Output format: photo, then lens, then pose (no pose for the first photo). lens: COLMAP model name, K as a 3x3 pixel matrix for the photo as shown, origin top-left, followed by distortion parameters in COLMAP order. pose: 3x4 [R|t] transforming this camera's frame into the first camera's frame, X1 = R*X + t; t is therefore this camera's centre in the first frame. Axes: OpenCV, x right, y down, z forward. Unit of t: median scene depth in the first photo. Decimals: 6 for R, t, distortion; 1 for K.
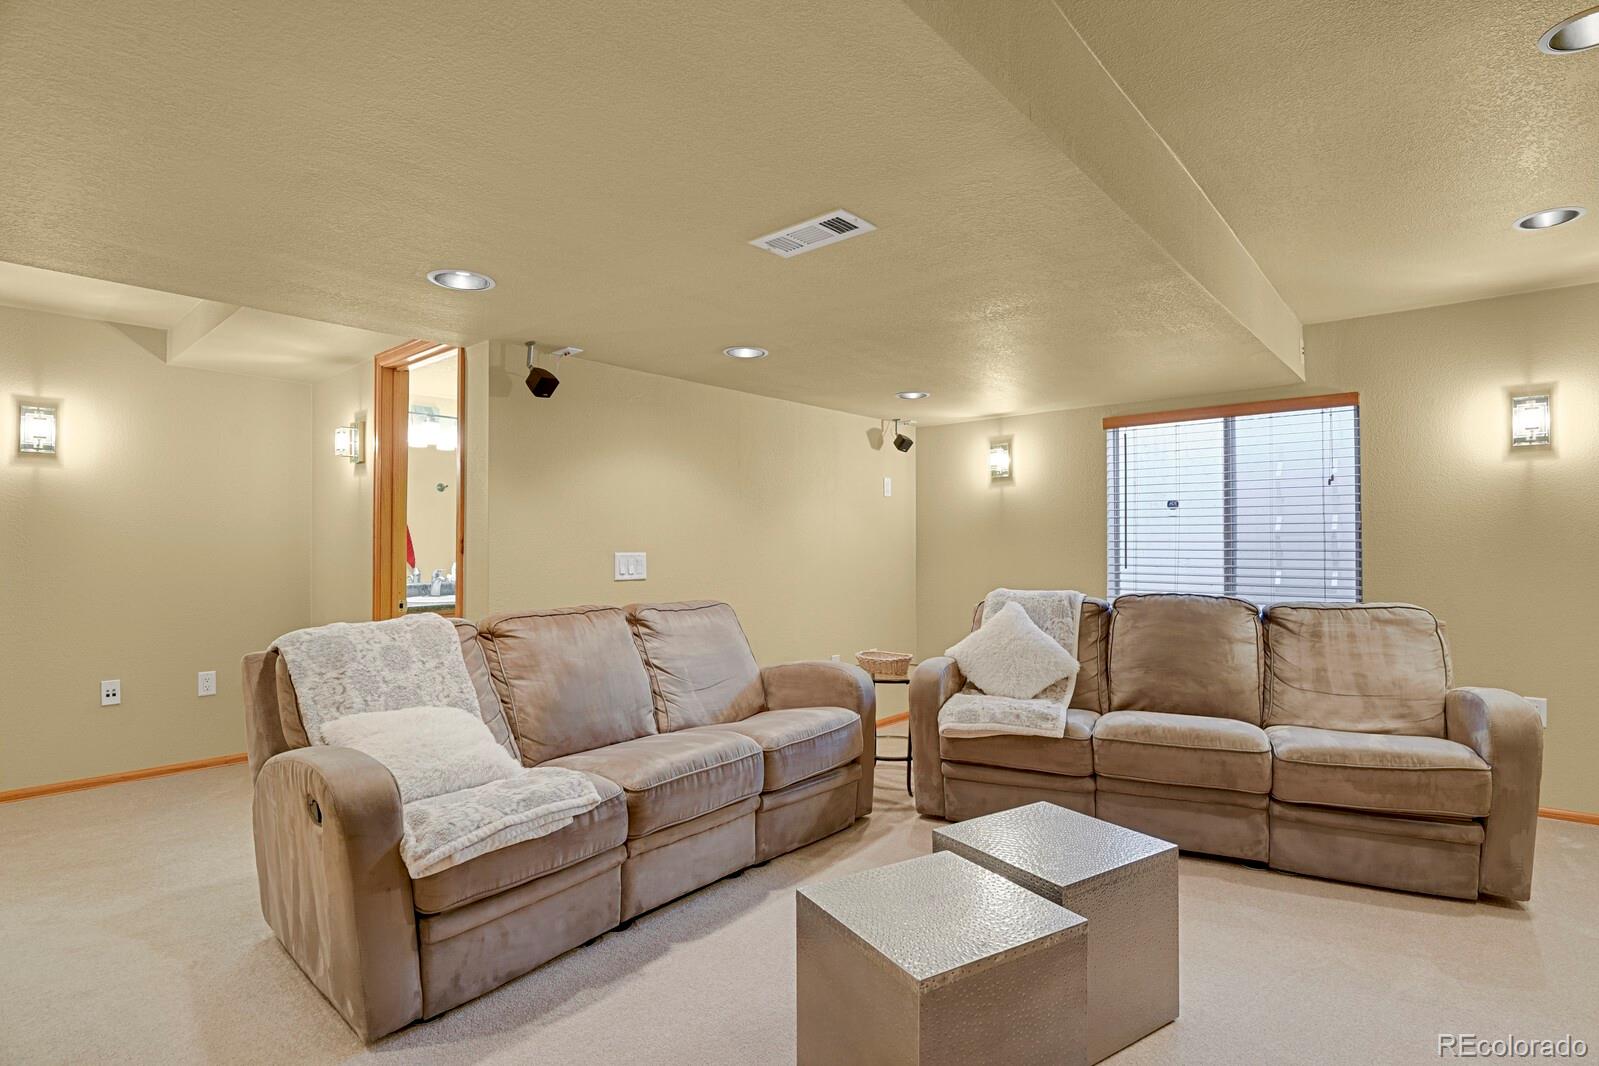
lens RADIAL K [[786.6, 0, 805.8], [0, 786.6, 543.9], [0, 0, 1]] dist [0.001233, -0.000102]
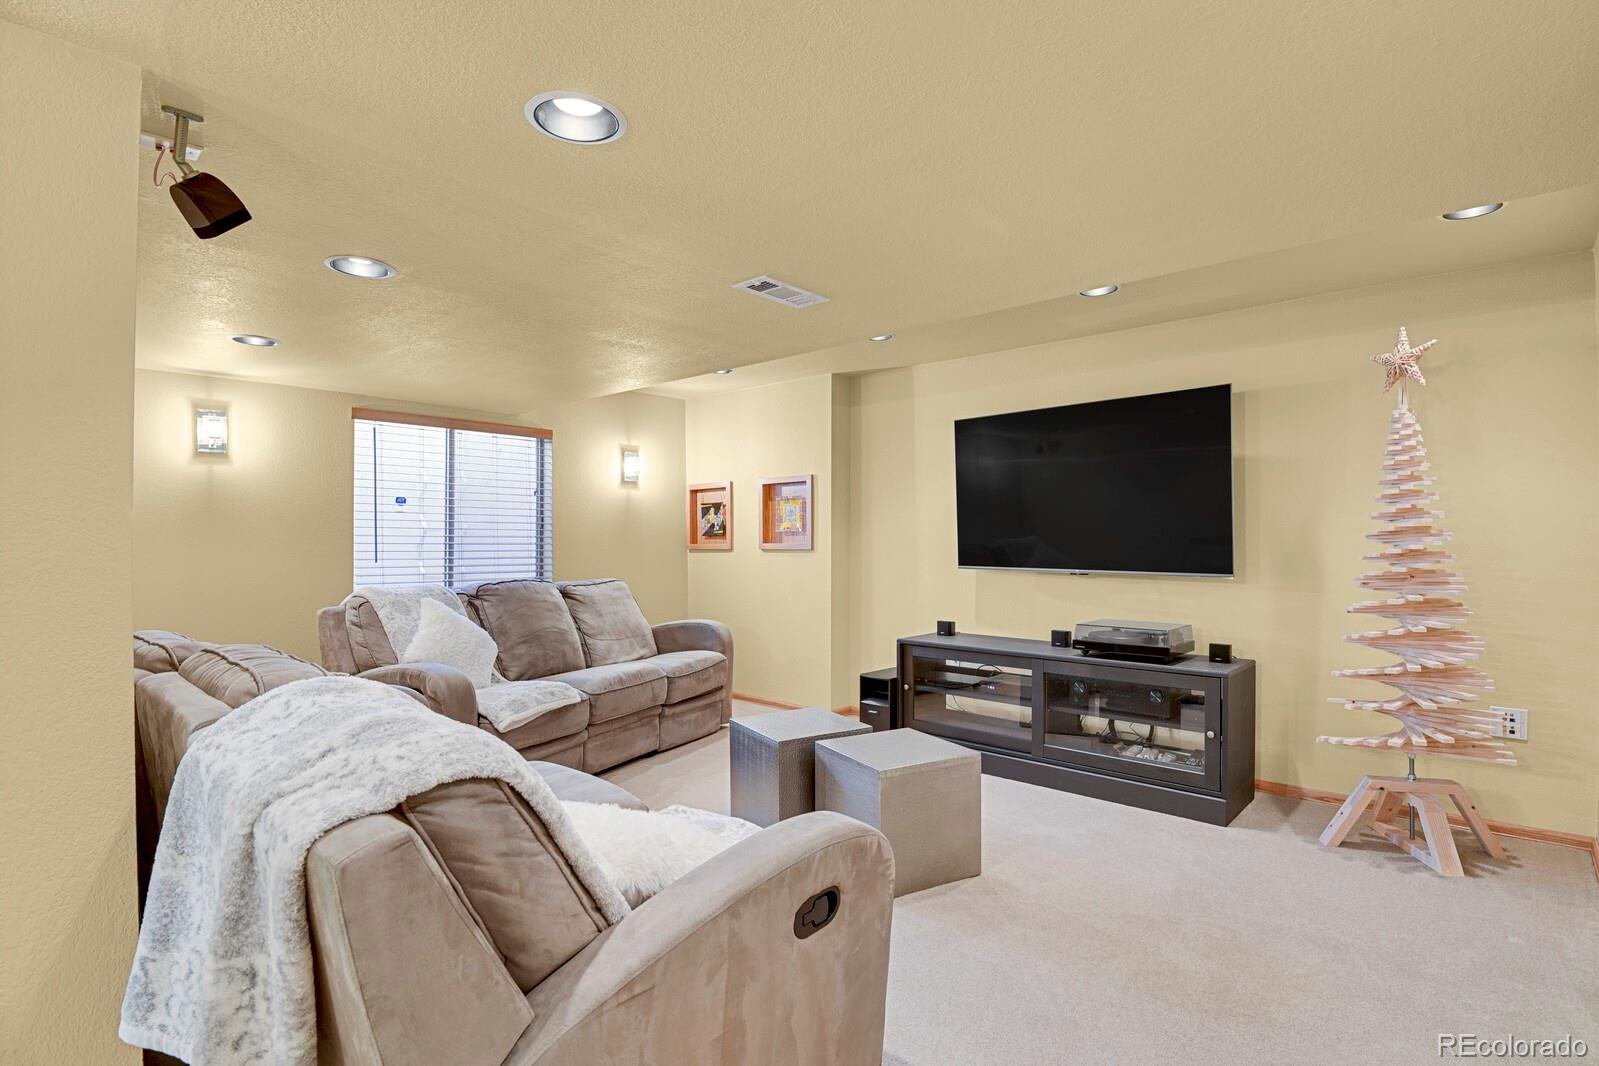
lens RADIAL K [[818.7, 0, 771.3], [0, 818.7, 536.3], [0, 0, 1]] dist [-0.001458, -0.000231]
pose [[0.047875, 0.008126, 0.998820, -0.752600], [-0.001678, 0.999966, -0.008055, 0.006679], [-0.998852, -0.001290, 0.047887, 0.556188]]
